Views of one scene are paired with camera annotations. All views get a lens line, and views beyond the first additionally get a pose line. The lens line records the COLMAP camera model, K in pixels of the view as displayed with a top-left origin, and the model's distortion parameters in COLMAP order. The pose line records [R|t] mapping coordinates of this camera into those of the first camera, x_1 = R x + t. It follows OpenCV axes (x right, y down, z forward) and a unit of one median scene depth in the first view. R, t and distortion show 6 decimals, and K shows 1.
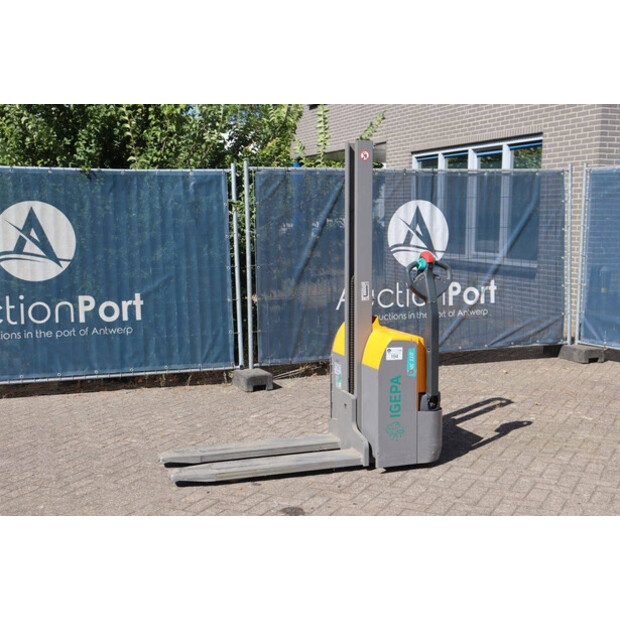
lens RADIAL K [[863.9, 0, 310.0], [0, 863.9, 310.0], [0, 0, 1]] dist [0.055538, 0.112822]
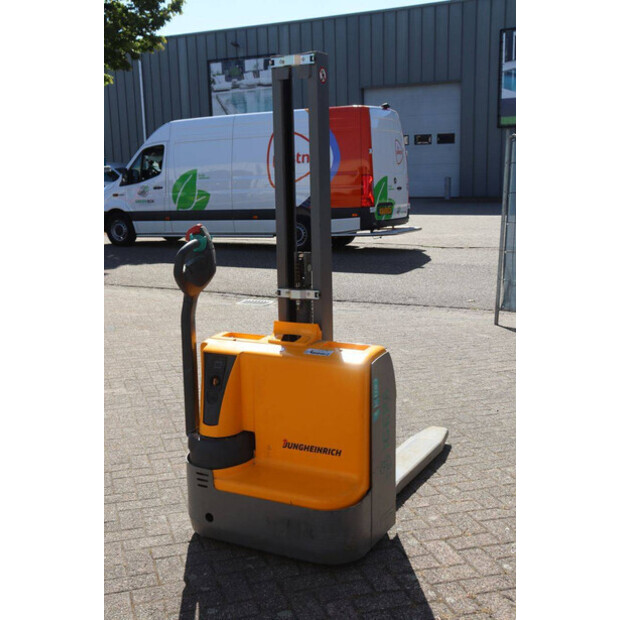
lens RADIAL K [[791.8, 0, 310.0], [0, 791.8, 310.0], [0, 0, 1]] dist [0.006622, 0.081271]
pose [[-0.726253, 0.128791, -0.675255, 0.343652], [-0.059144, 0.966944, 0.248036, -0.111504], [0.684879, 0.220074, -0.694628, 1.042119]]
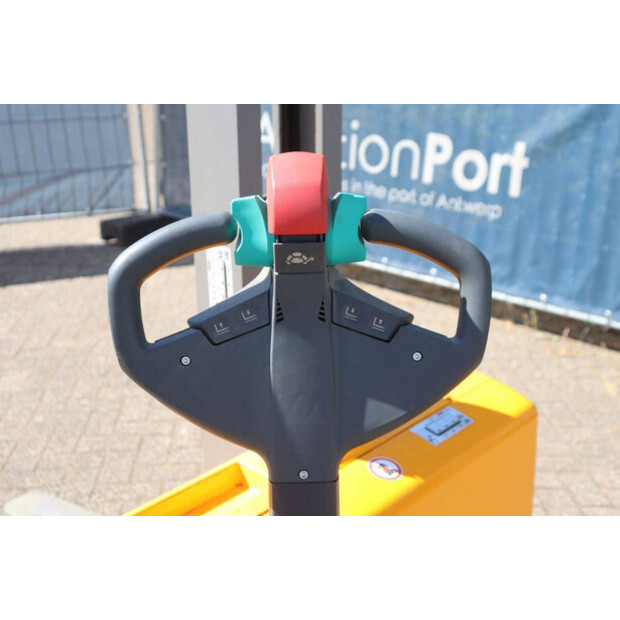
lens RADIAL K [[863.9, 0, 310.0], [0, 863.9, 310.0], [0, 0, 1]] dist [0.055538, 0.112822]
pose [[0.486991, 0.295155, -0.822024, 0.190708], [-0.098311, 0.953712, 0.284197, -0.059261], [0.867857, -0.057587, 0.493466, 0.645501]]
